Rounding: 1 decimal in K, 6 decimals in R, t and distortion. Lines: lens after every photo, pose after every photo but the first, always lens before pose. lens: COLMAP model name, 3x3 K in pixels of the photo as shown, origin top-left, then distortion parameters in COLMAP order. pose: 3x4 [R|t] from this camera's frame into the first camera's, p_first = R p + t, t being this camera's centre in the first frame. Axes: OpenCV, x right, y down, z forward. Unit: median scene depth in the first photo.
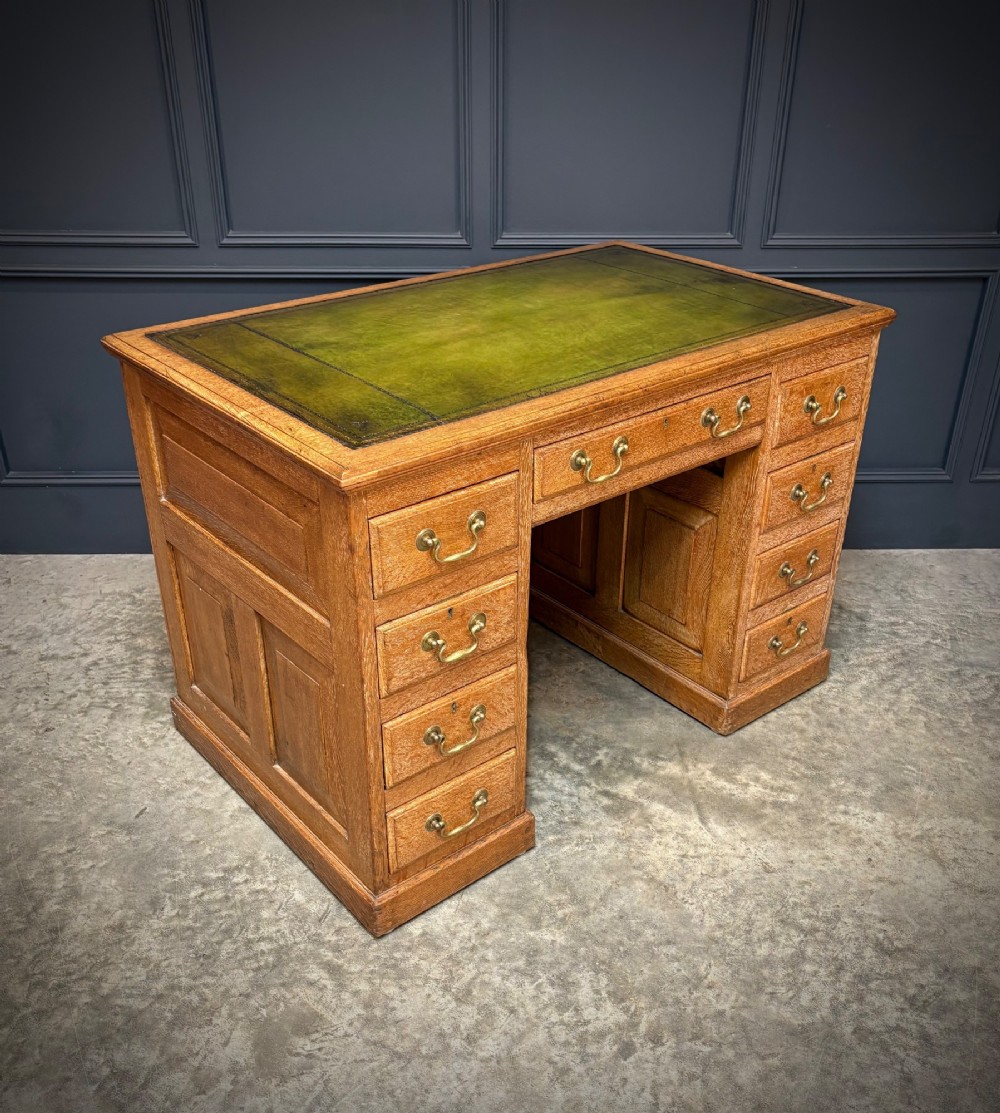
lens RADIAL K [[1118.3, 0, 505.0], [0, 1118.3, 599.1], [0, 0, 1]] dist [0.012441, 0.000000]
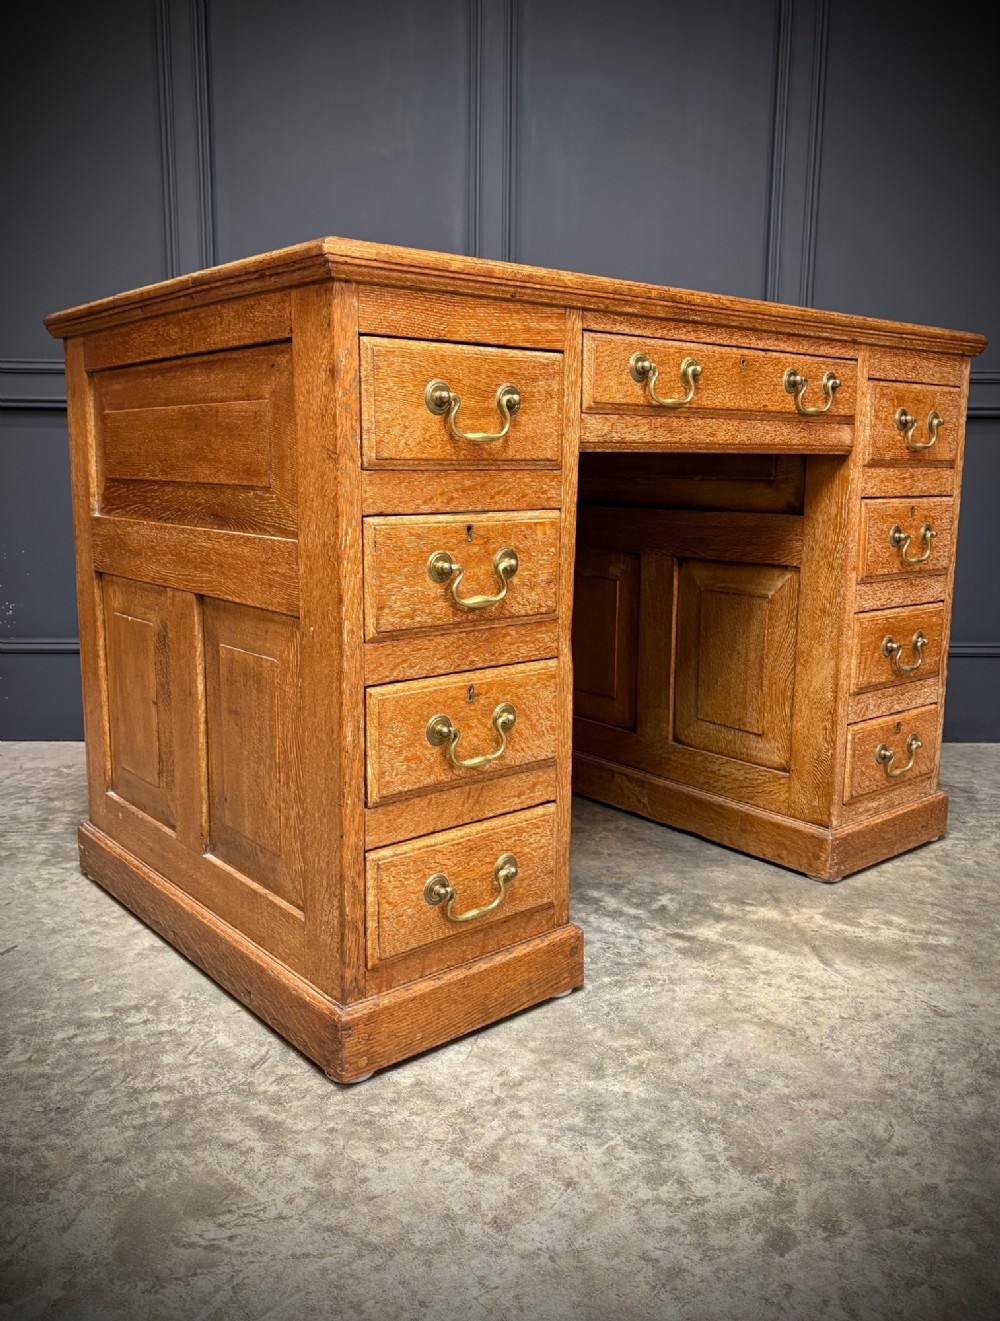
lens RADIAL K [[1092.6, 0, 484.3], [0, 1092.6, 628.4], [0, 0, 1]] dist [0.008253, 0.009833]
pose [[0.999994, 0.000452, -0.003488, -0.031559], [-0.001677, 0.932965, -0.359964, 0.266780], [0.003092, 0.359967, 0.932960, 0.322401]]
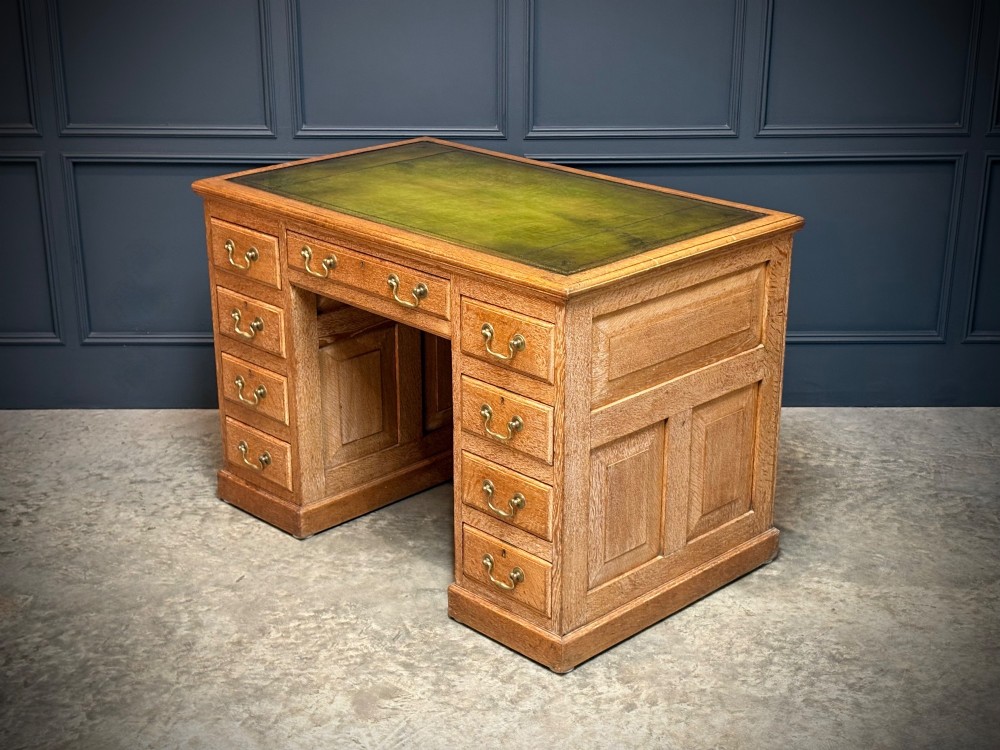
lens RADIAL K [[1558.6, 0, 496.1], [0, 1558.6, 360.8], [0, 0, 1]] dist [0.121064, 0.000000]
pose [[0.999819, -0.000262, -0.019009, -0.013415], [-0.003008, 0.985131, -0.171777, 0.268484], [0.018771, 0.171803, 0.984952, -0.781167]]
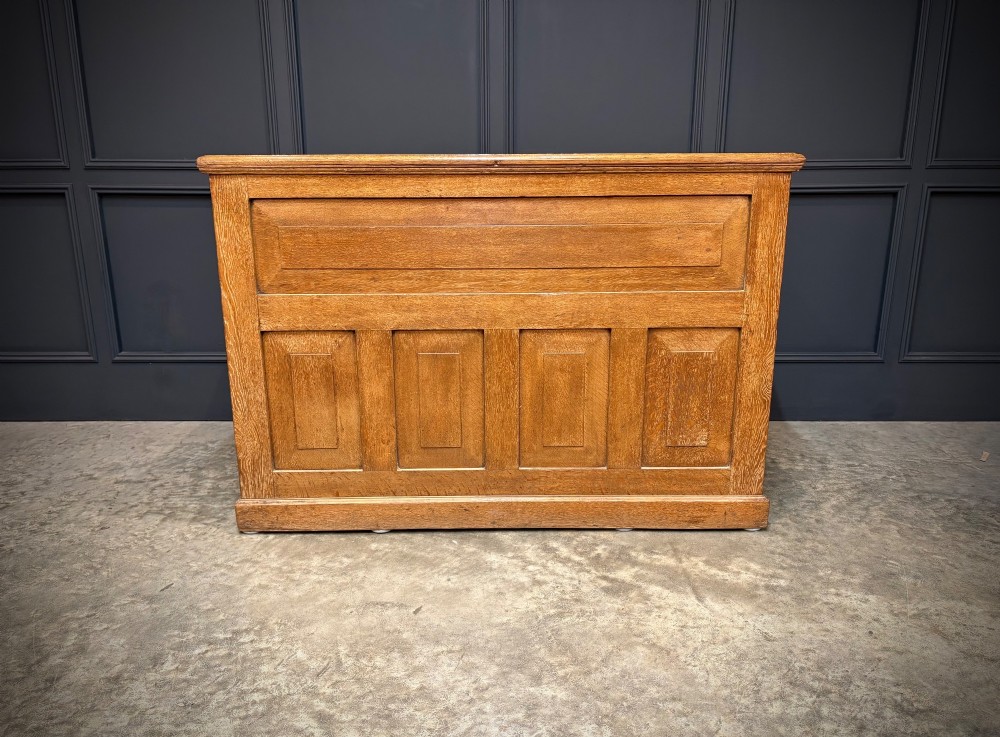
lens RADIAL K [[776.6, 0, 501.3], [0, 776.6, 374.7], [0, 0, 1]] dist [0.025964, -0.010033]
pose [[0.999399, -0.000837, -0.034642, 0.020041], [-0.008198, 0.965621, -0.259824, 0.199924], [0.033668, 0.259952, 0.965034, 0.259785]]
